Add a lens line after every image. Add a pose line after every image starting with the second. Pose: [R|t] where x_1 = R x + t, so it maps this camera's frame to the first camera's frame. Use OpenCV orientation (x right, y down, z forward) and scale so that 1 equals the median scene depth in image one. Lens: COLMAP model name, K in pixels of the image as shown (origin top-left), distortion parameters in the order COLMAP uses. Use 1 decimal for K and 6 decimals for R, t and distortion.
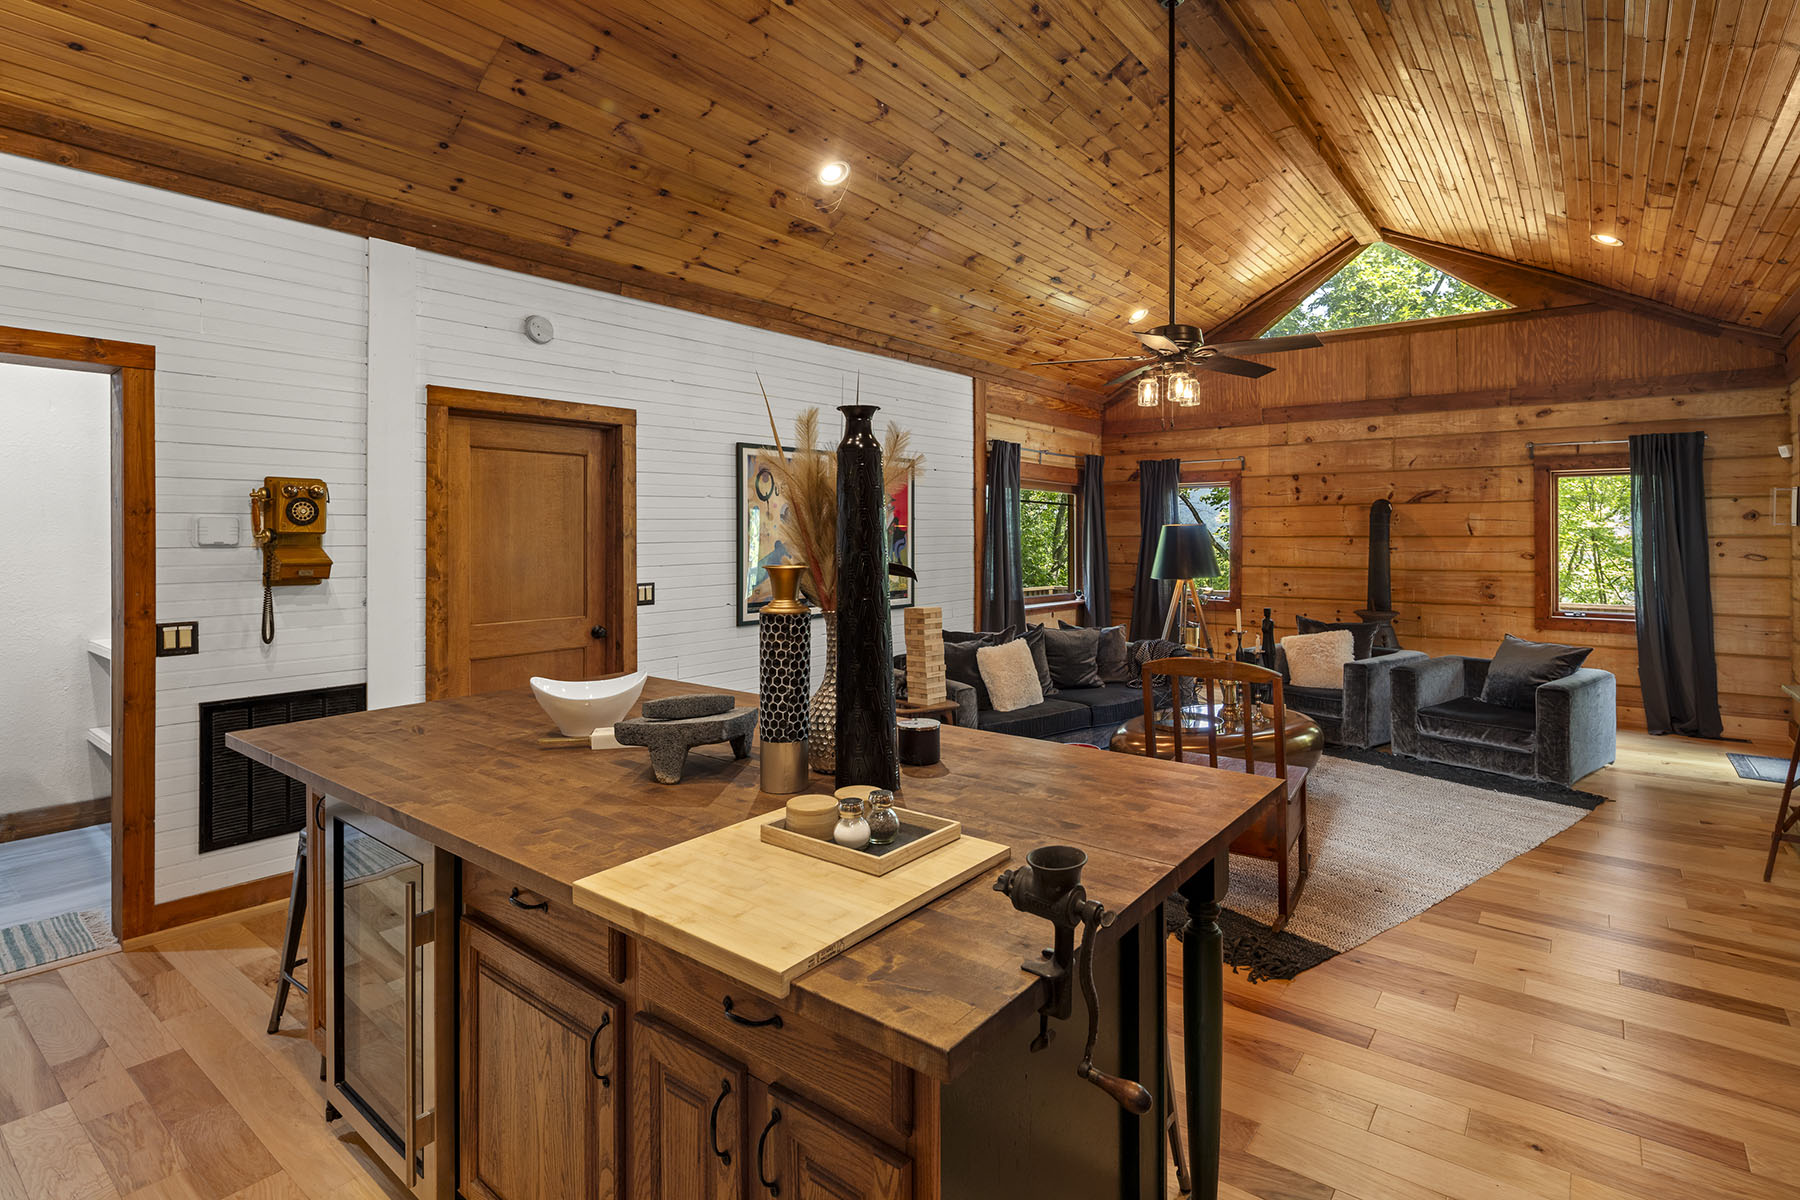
lens RADIAL K [[876.9, 0, 918.6], [0, 876.9, 529.6], [0, 0, 1]] dist [0.005877, -0.005722]
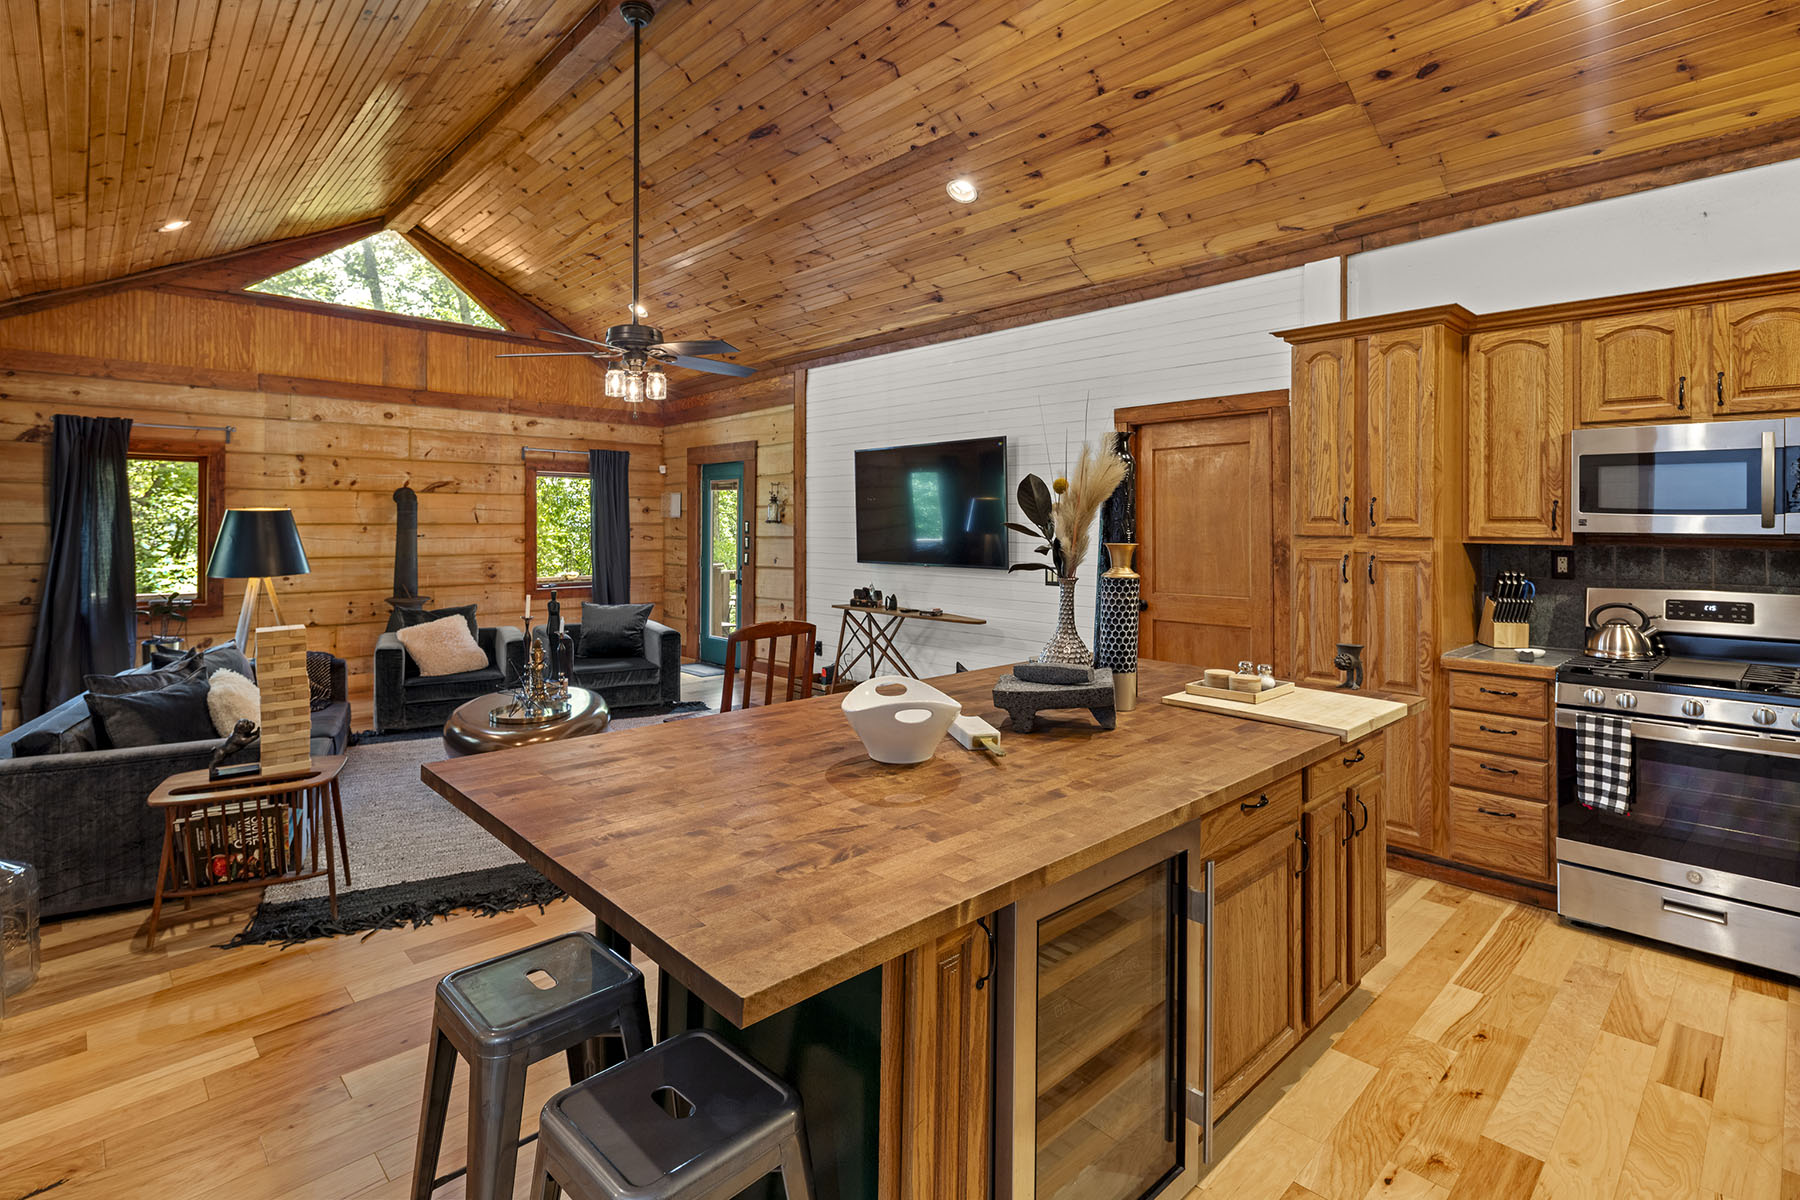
lens RADIAL K [[876.9, 0, 907.3], [0, 876.9, 516.7], [0, 0, 1]] dist [0.005877, -0.005722]
pose [[0.148310, 0.009730, 0.988893, -0.417418], [-0.006970, 0.999937, -0.008793, 0.004411], [-0.988916, -0.005589, 0.148368, 0.300331]]
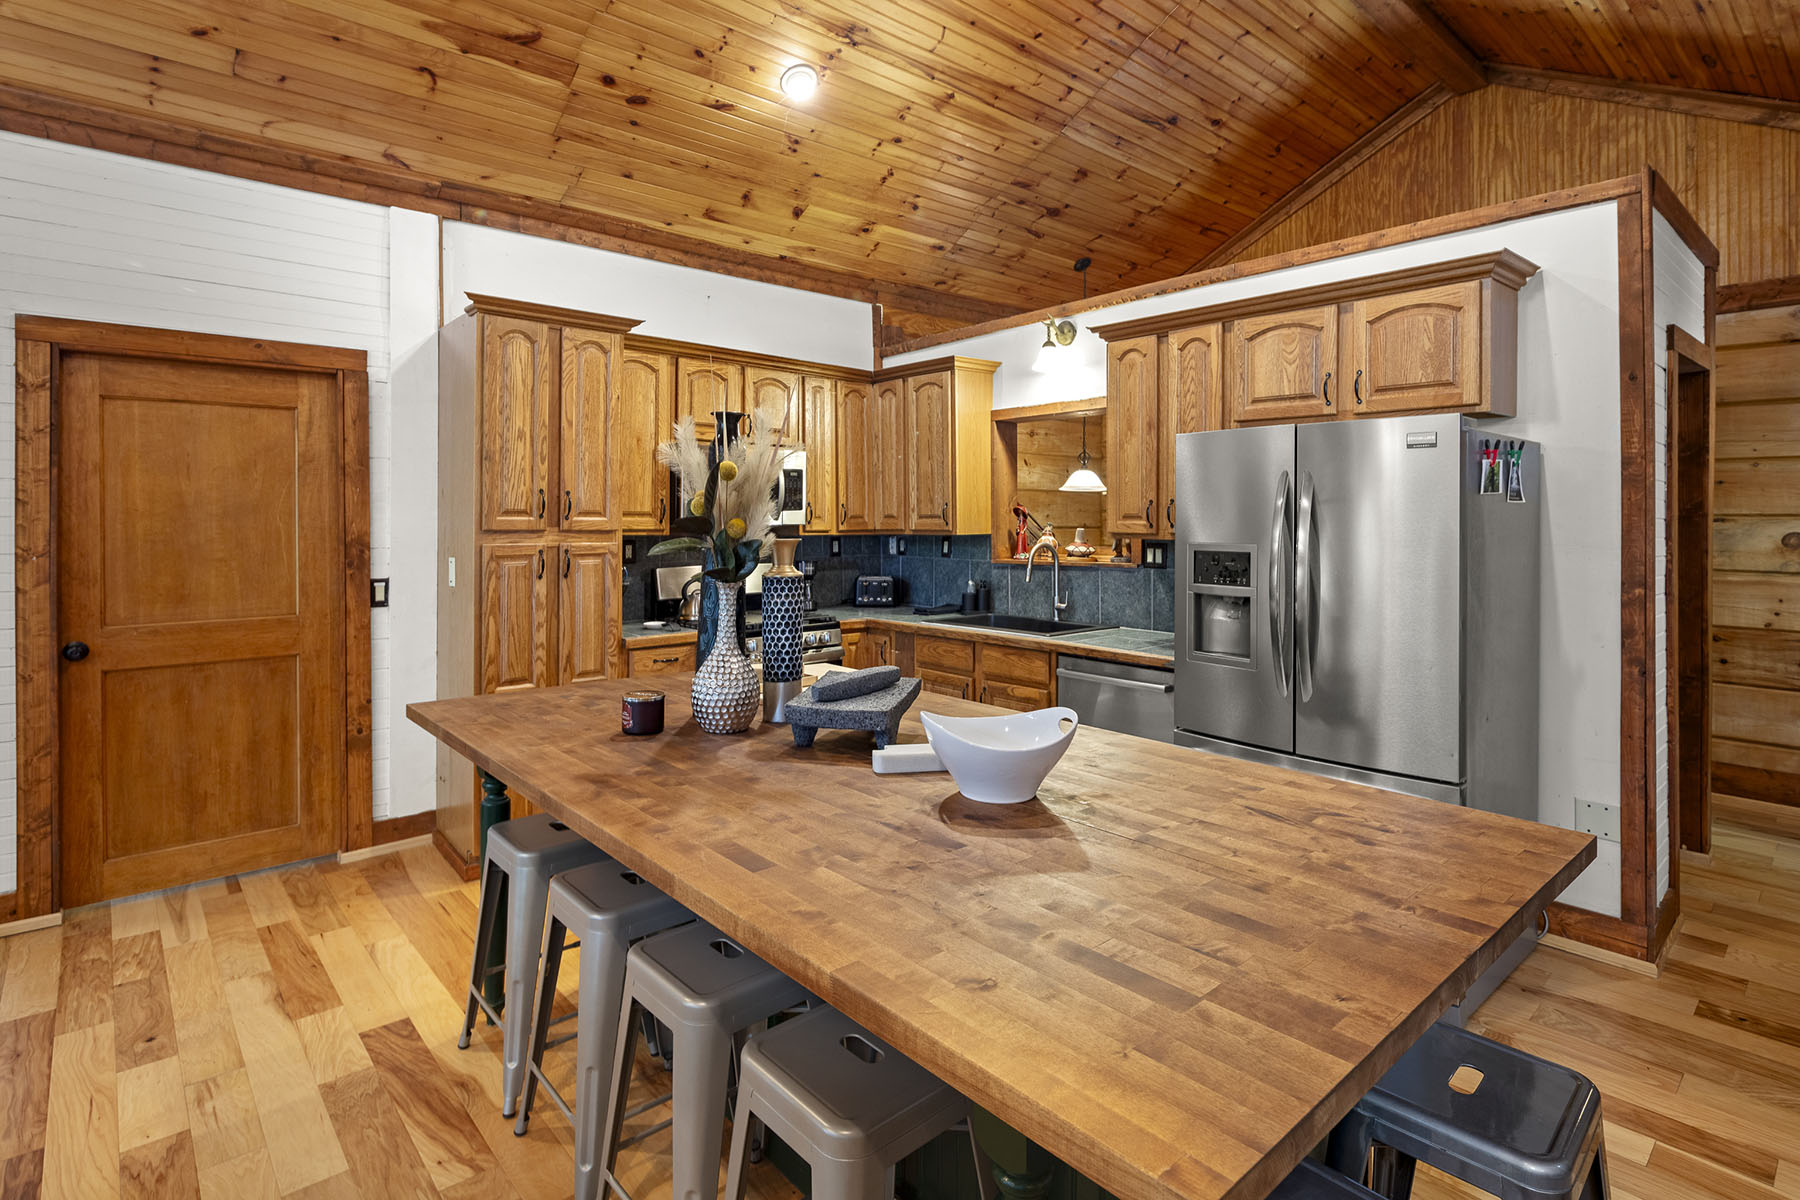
lens RADIAL K [[876.9, 0, 916.0], [0, 876.9, 521.1], [0, 0, 1]] dist [0.005877, -0.005722]
pose [[-0.983927, -0.002040, 0.178559, -0.151312], [-0.002665, 0.999991, -0.003260, 0.005341], [-0.178551, -0.003684, -0.983924, 0.582977]]
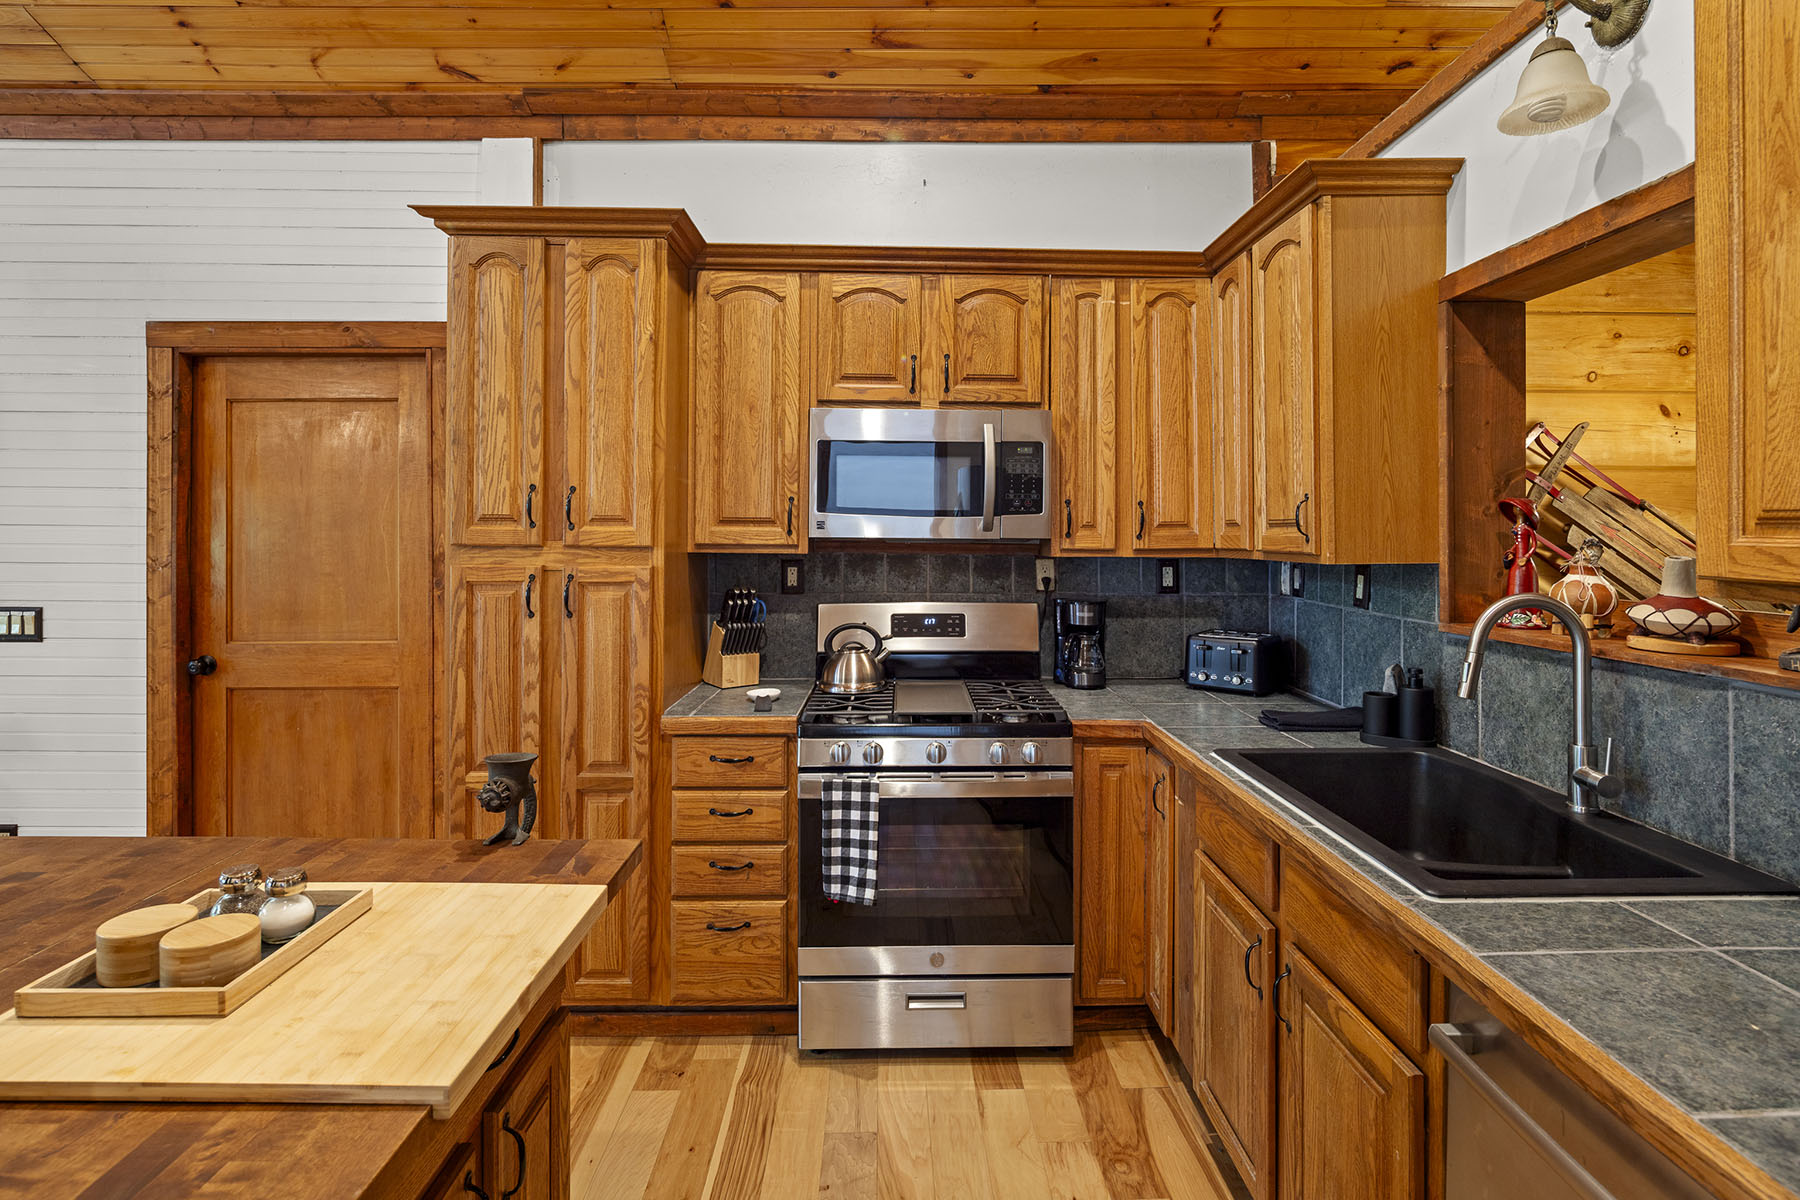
lens RADIAL K [[876.9, 0, 911.2], [0, 876.9, 528.0], [0, 0, 1]] dist [0.005877, -0.005722]
pose [[-0.629778, -0.001071, 0.776774, -0.206732], [-0.005866, 0.999977, -0.003378, 0.003090], [-0.776753, -0.006684, -0.629770, 0.214948]]
